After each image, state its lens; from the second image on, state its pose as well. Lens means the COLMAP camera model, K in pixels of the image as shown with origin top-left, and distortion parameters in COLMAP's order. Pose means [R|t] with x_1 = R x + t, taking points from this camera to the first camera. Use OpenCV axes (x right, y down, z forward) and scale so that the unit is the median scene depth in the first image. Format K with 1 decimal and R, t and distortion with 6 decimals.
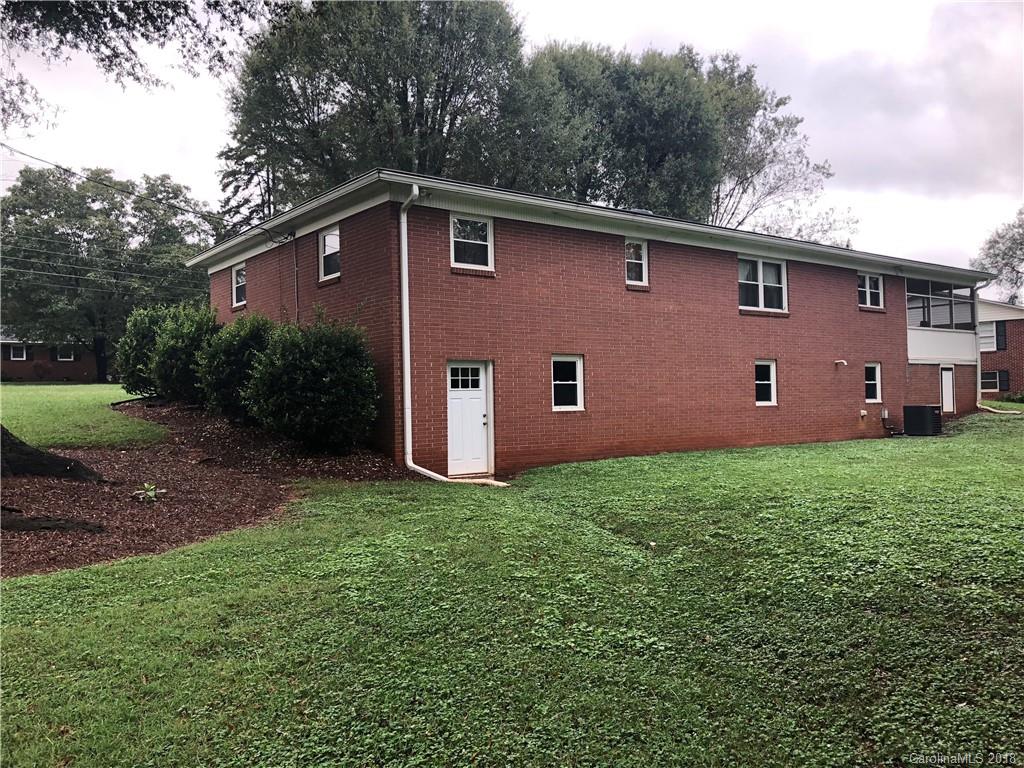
lens RADIAL K [[821.8, 0, 511.2], [0, 821.8, 409.0], [0, 0, 1]] dist [0.044968, -0.040149]
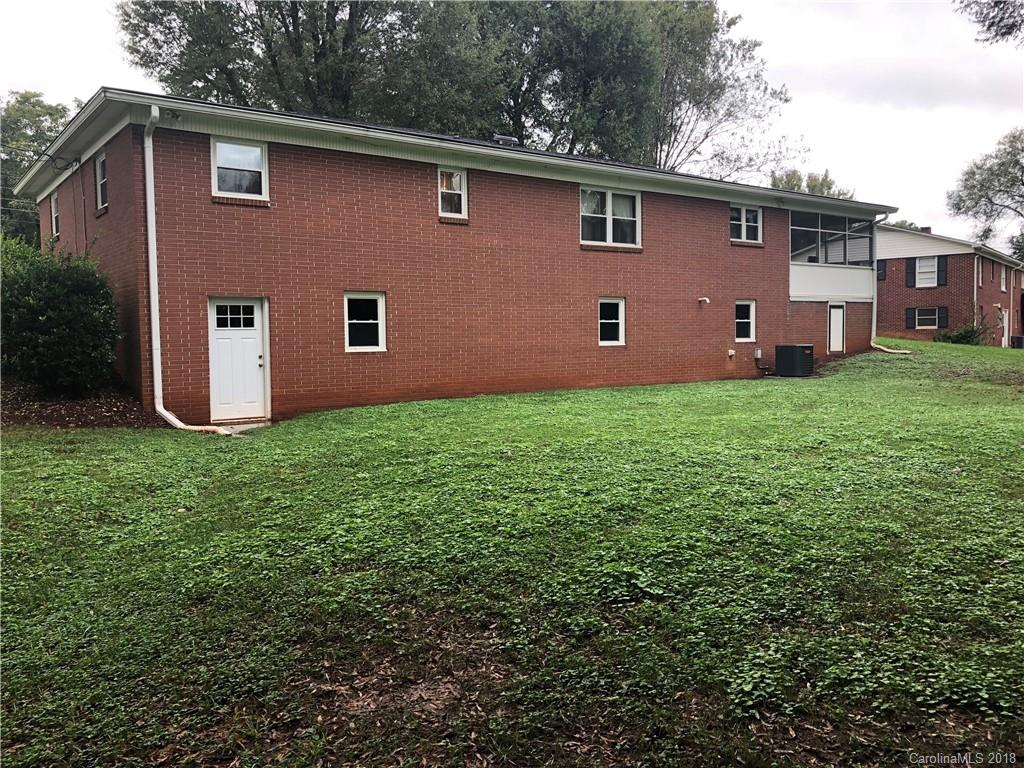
lens RADIAL K [[834.8, 0, 512.0], [0, 834.8, 384.0], [0, 0, 1]] dist [0.084648, -0.125500]
pose [[0.999982, 0.002420, 0.005476, 0.180401], [-0.002679, 0.998853, 0.047807, -0.005348], [-0.005354, -0.047821, 0.998842, 0.028410]]
